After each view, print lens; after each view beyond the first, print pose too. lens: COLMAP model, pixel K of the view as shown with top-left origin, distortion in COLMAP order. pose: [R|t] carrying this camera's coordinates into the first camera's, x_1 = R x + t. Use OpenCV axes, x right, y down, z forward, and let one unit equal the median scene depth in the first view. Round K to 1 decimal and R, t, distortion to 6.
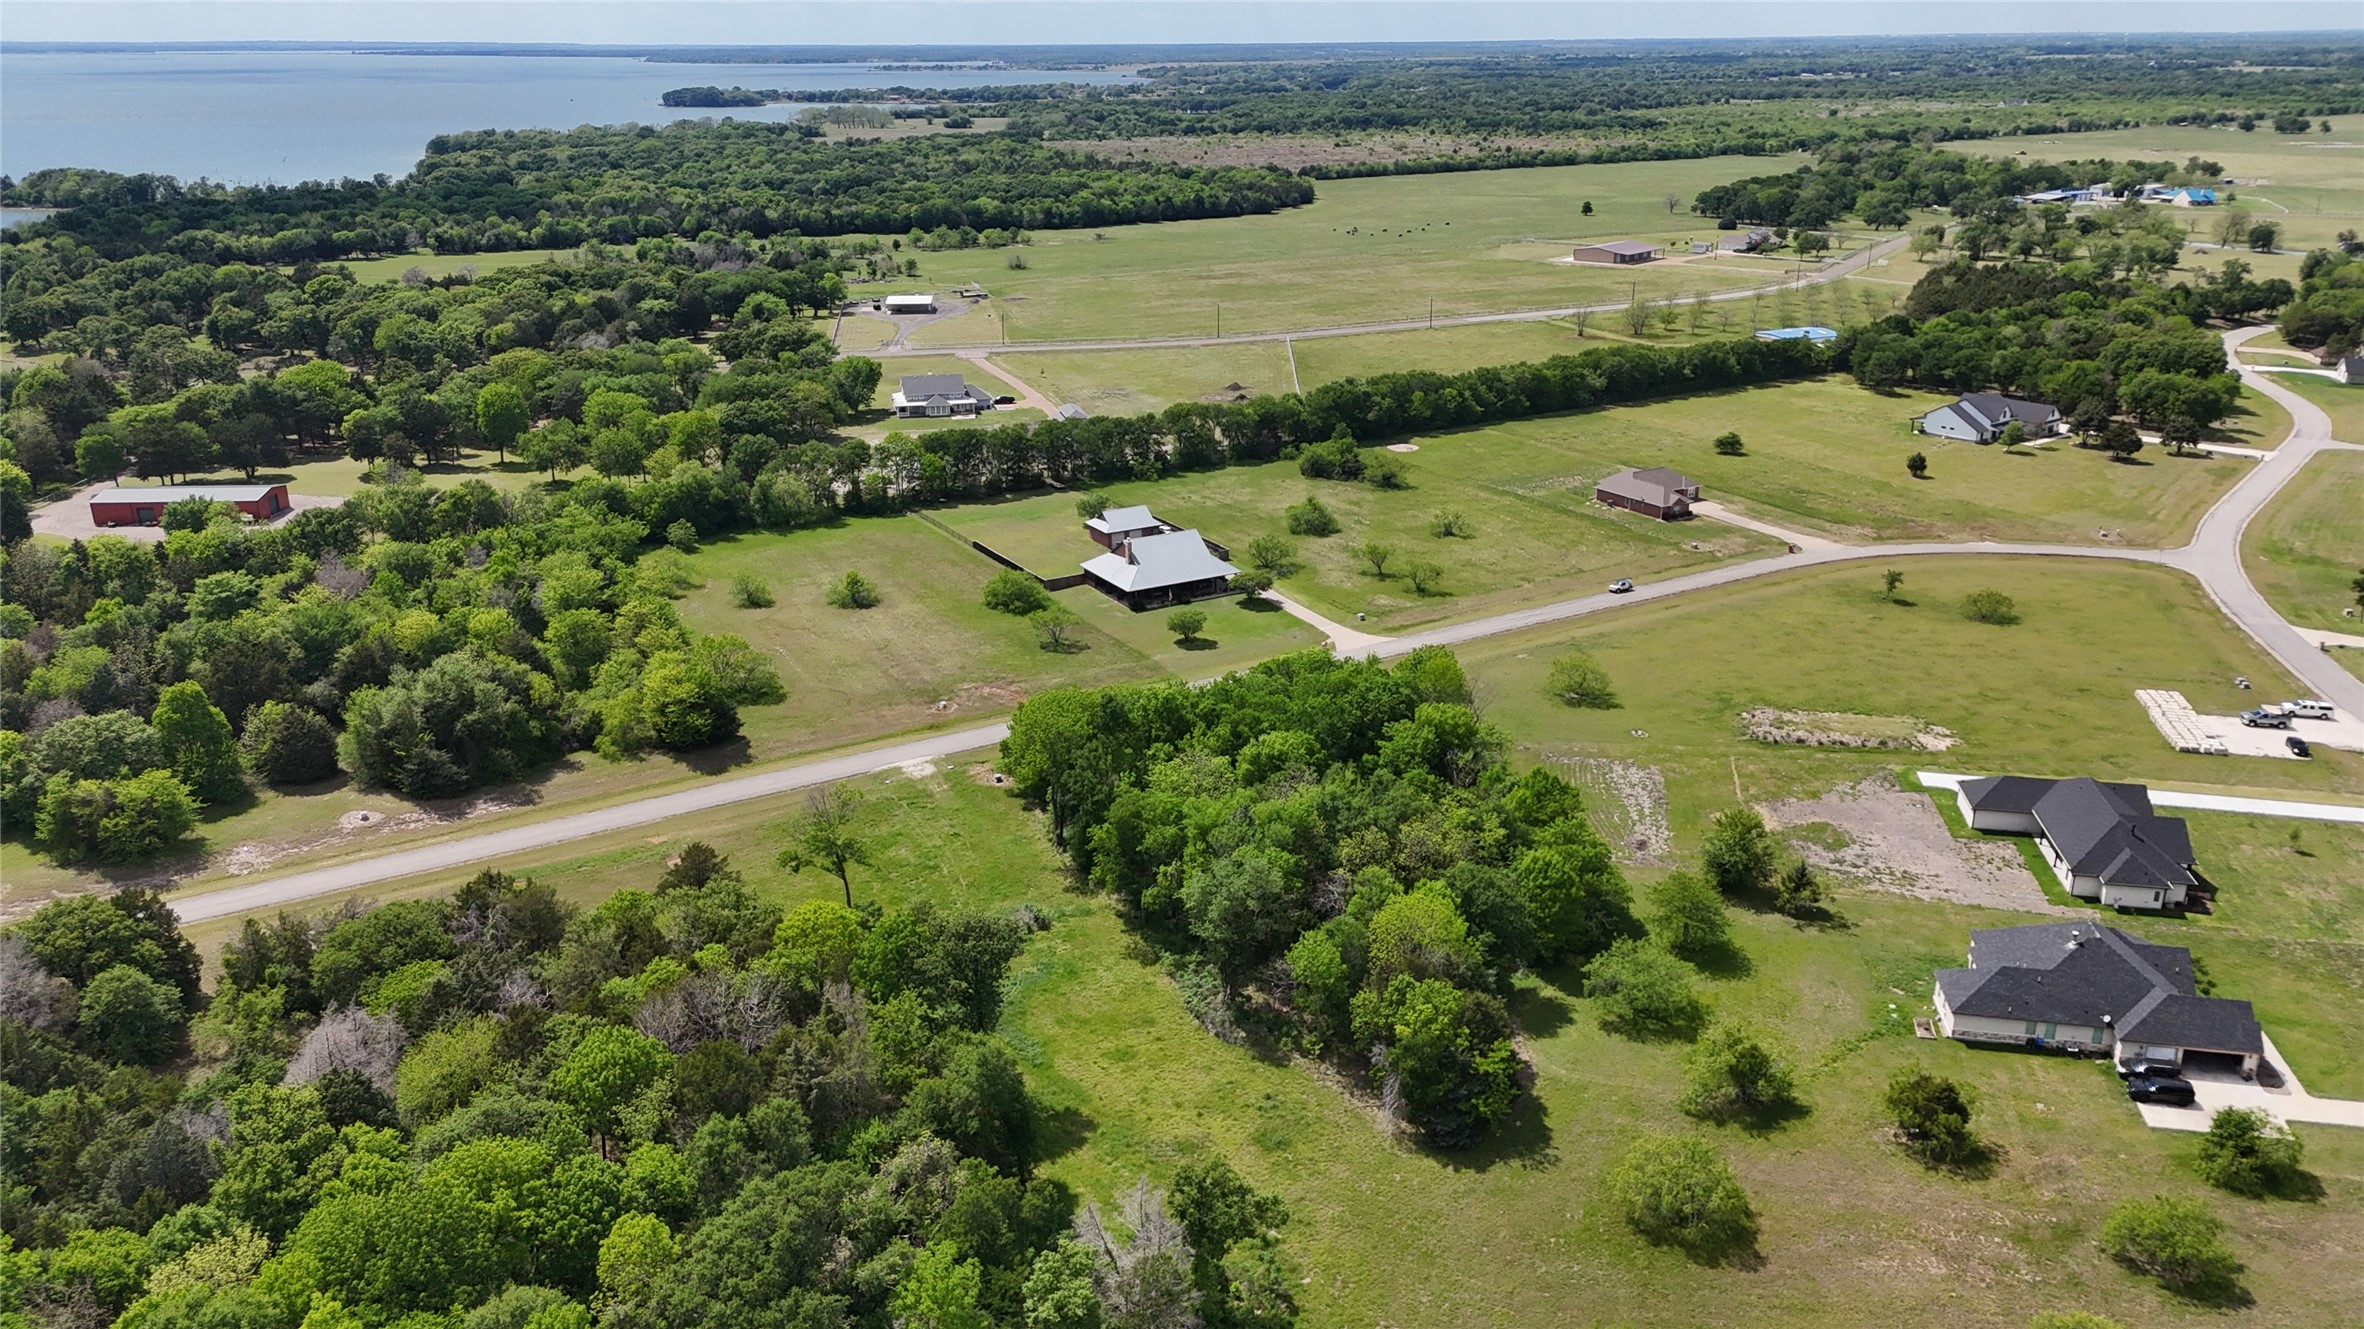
lens RADIAL K [[1734.4, 0, 1162.2], [0, 1734.4, 661.0], [0, 0, 1]] dist [0.063210, -0.056763]
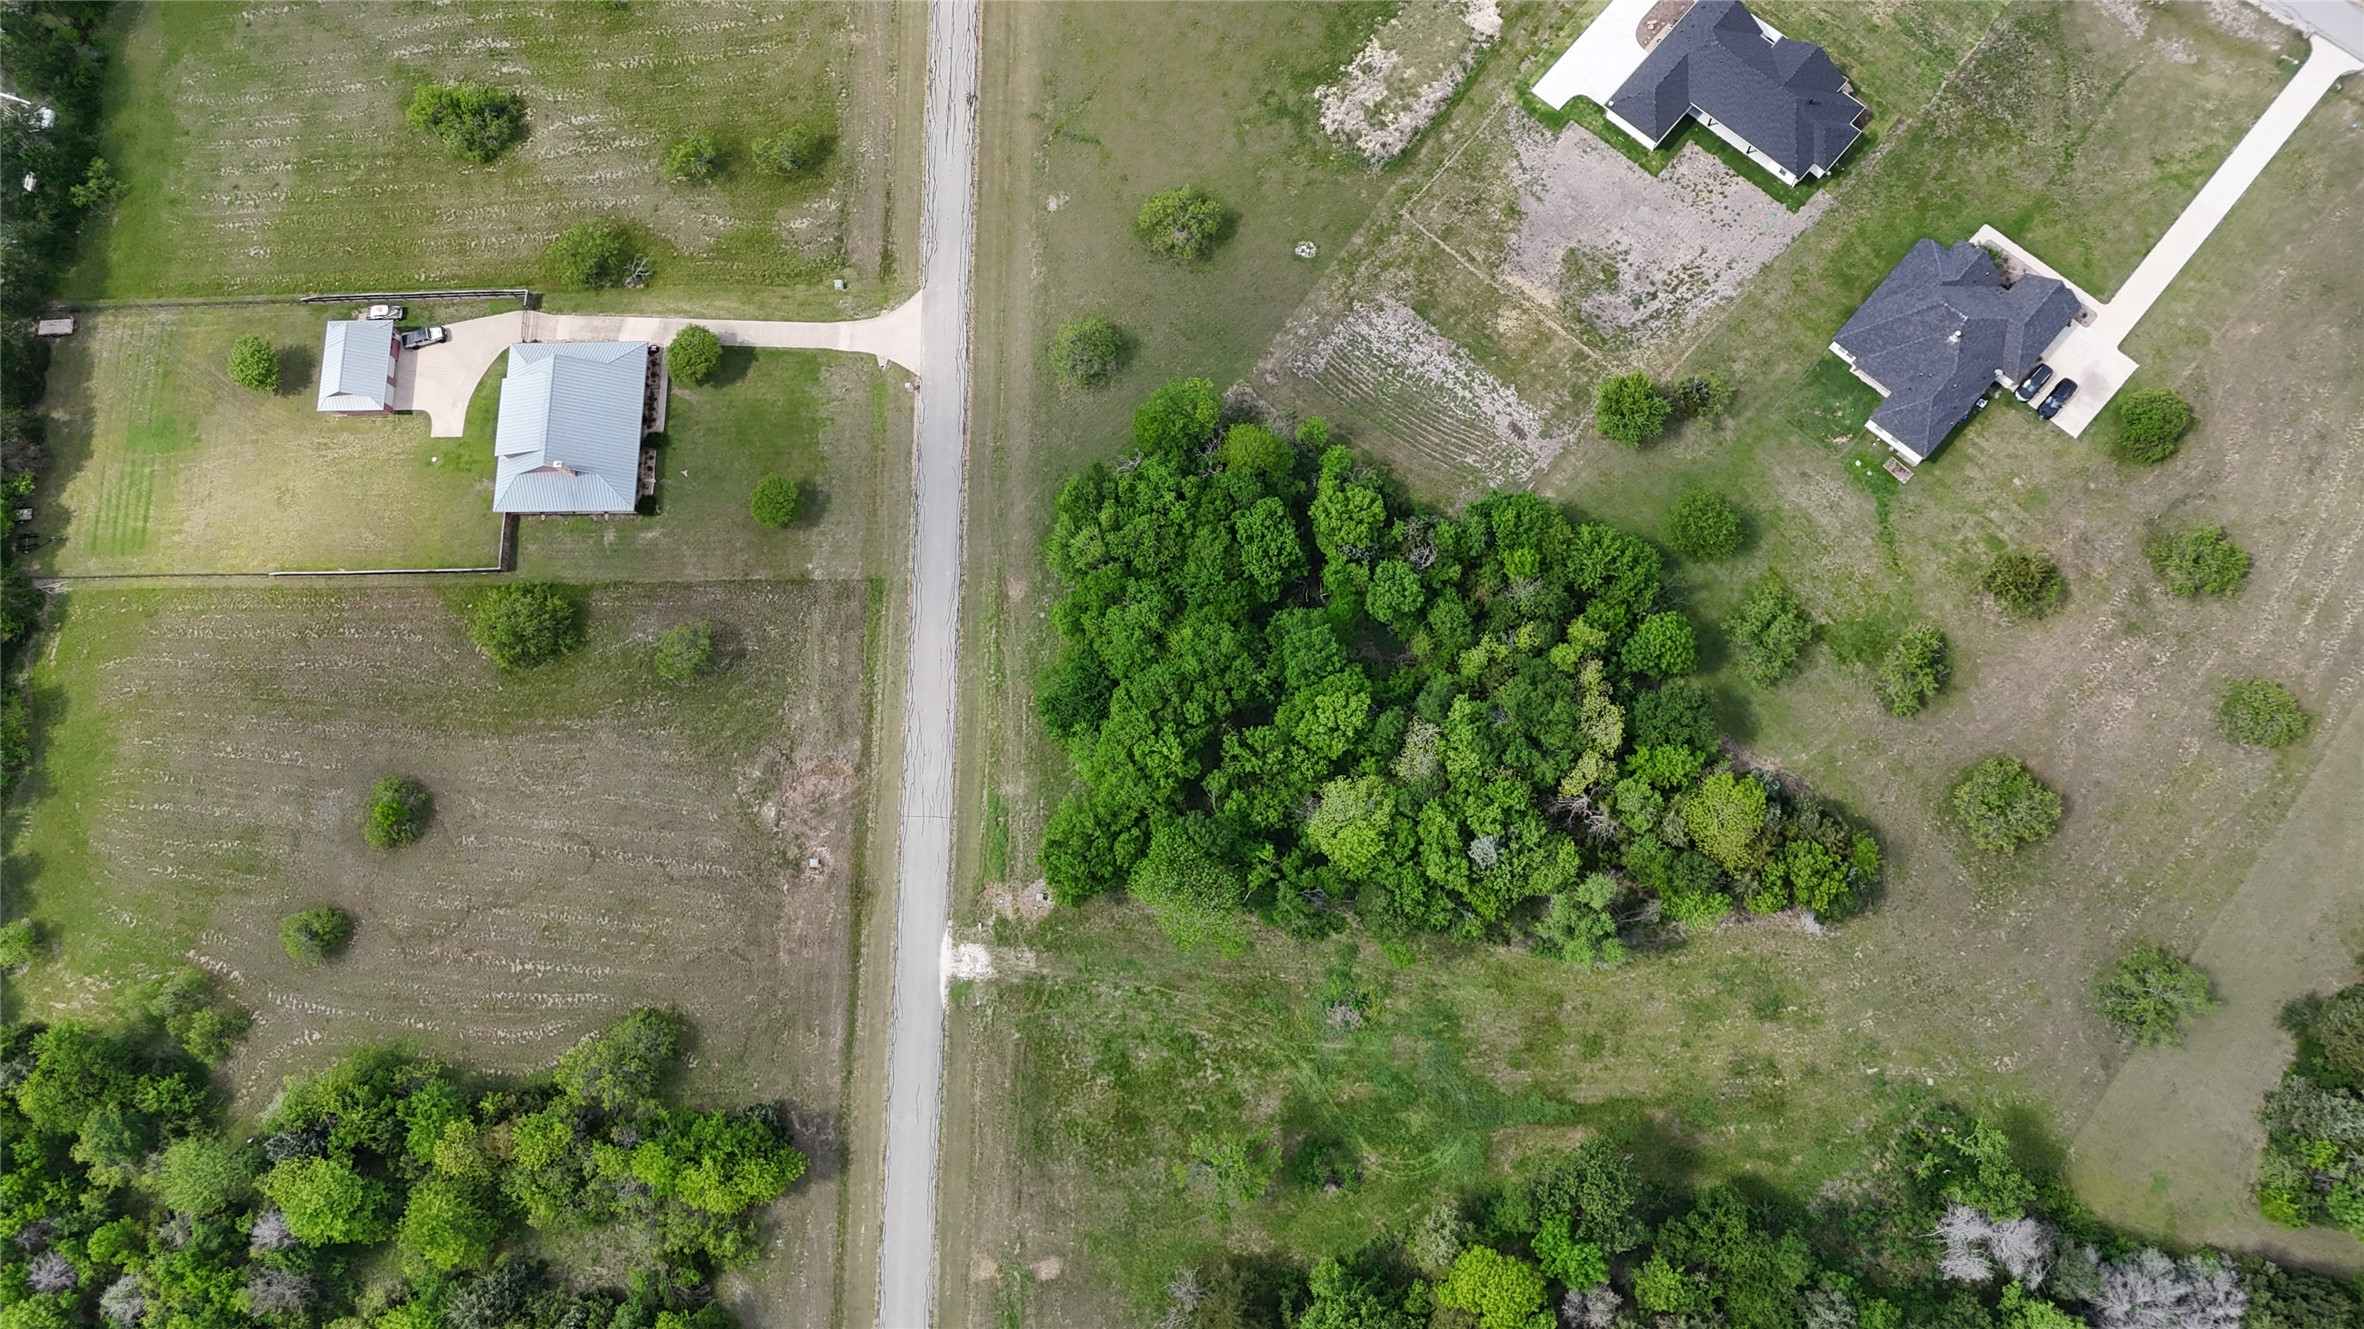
lens RADIAL K [[1727.0, 0, 1187.1], [0, 1727.0, 671.6], [0, 0, 1]] dist [0.070301, -0.059962]
pose [[0.501772, -0.854535, 0.134146, -0.082327], [0.384815, 0.359414, 0.850141, -0.769347], [-0.774689, -0.374955, 0.509182, 0.556275]]
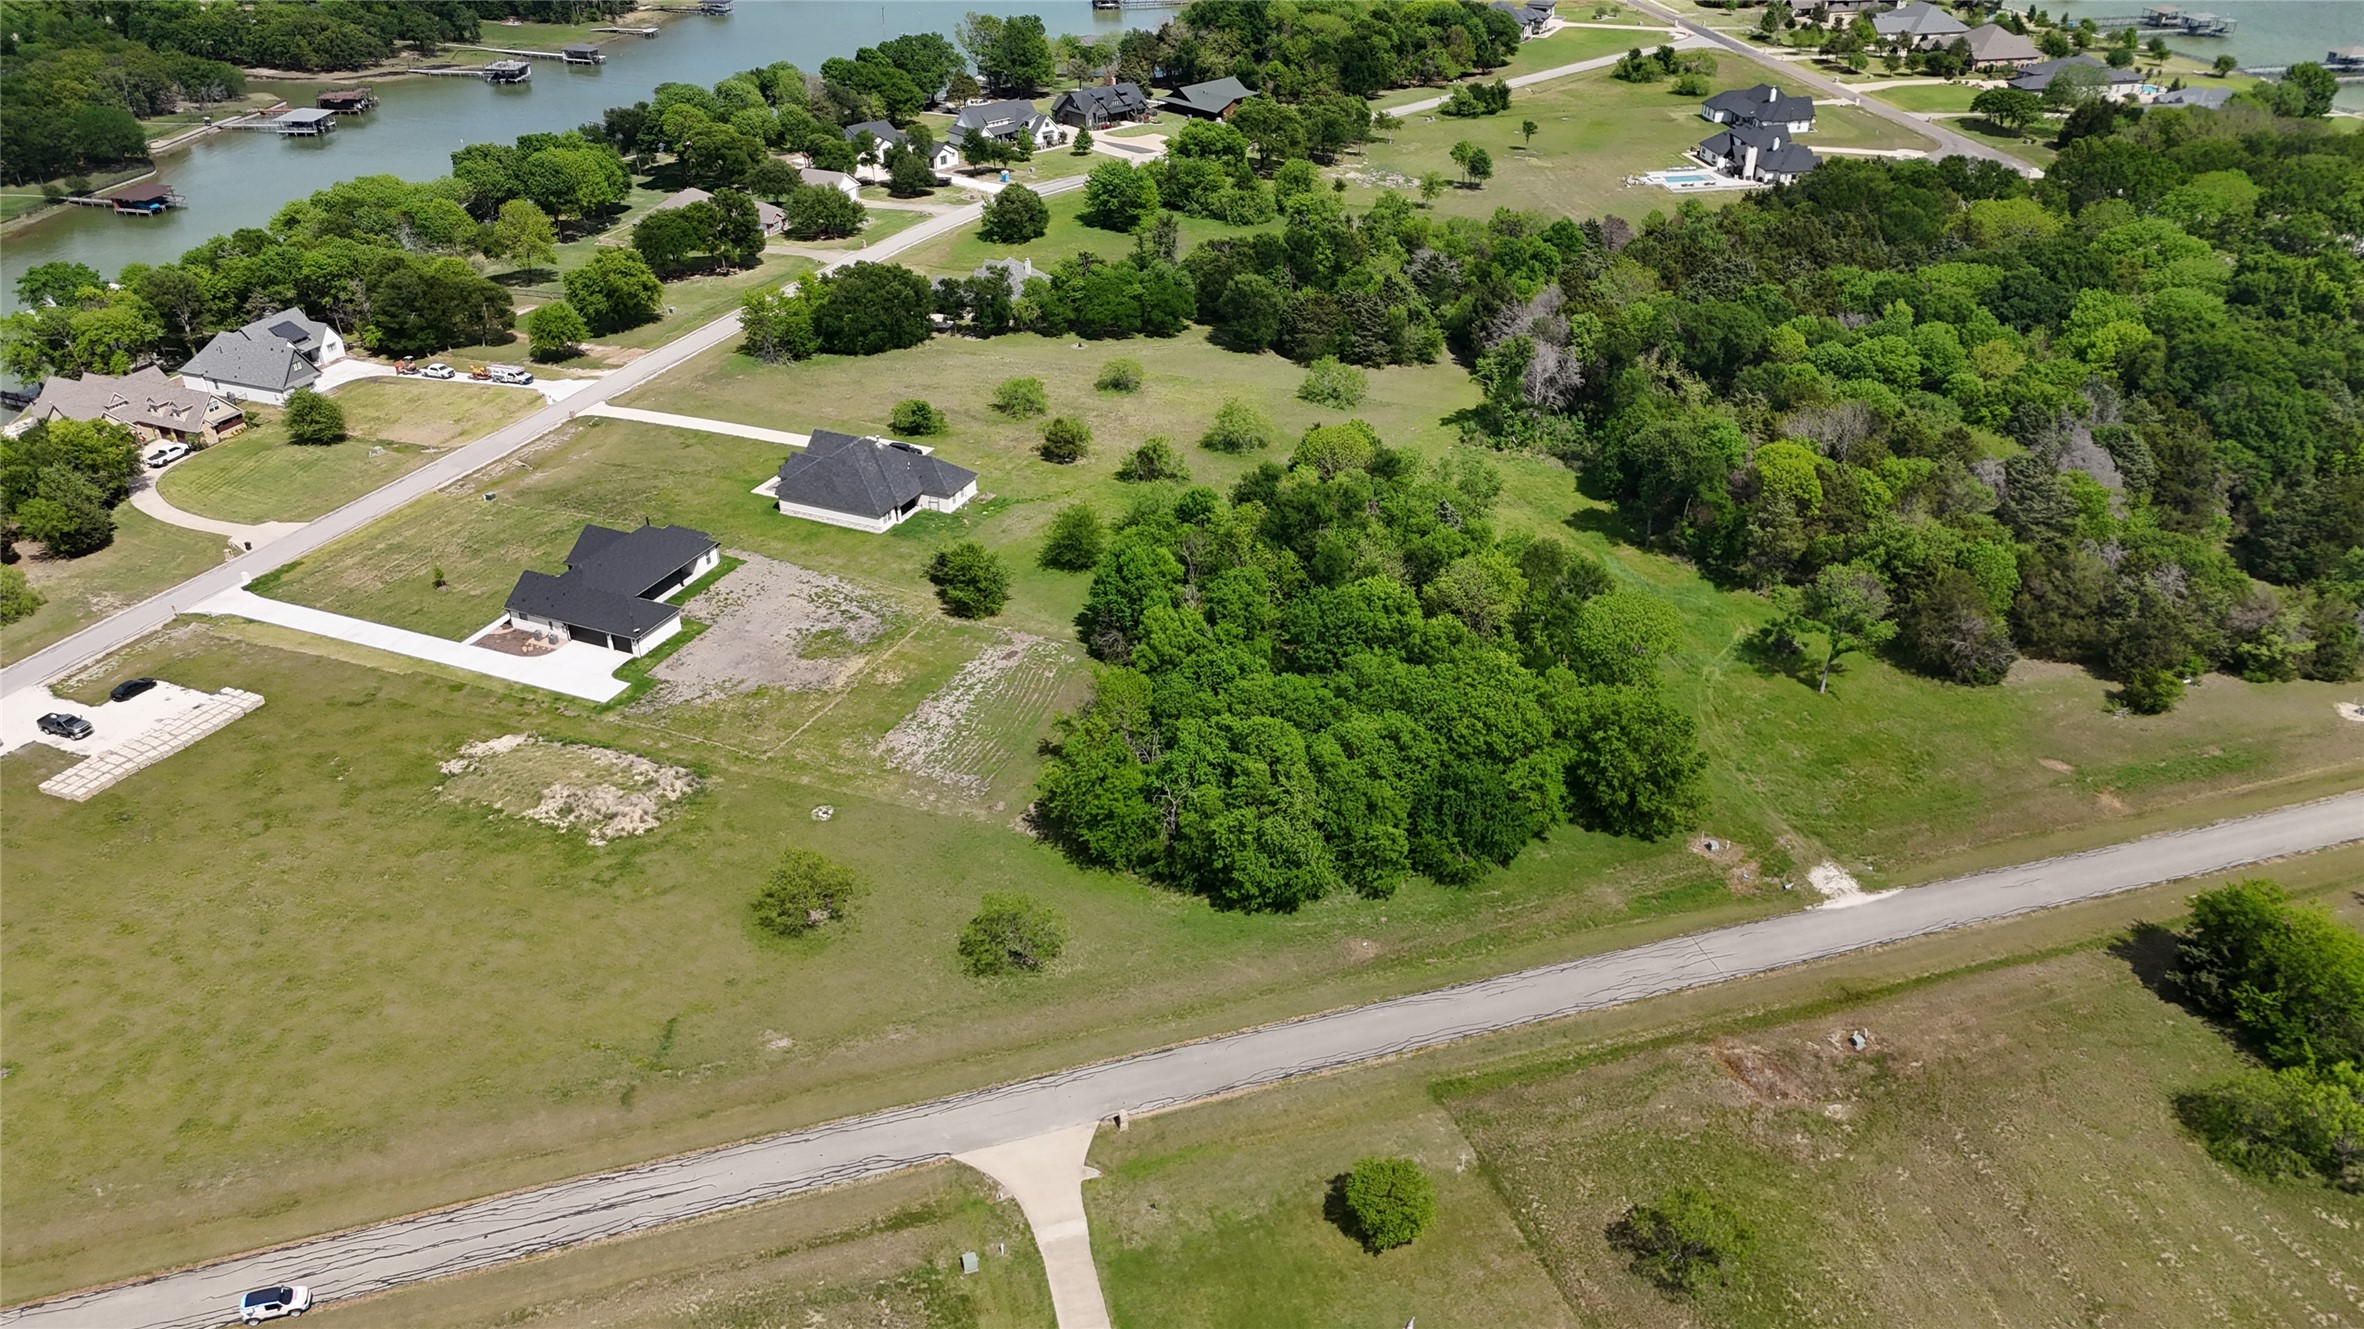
lens RADIAL K [[1727.0, 0, 1187.1], [0, 1727.0, 671.6], [0, 0, 1]] dist [0.070301, -0.059962]
pose [[-0.978114, -0.091100, 0.187065, -0.008028], [0.083453, 0.651806, 0.753780, -0.599208], [-0.190599, 0.752894, -0.629938, 1.554735]]
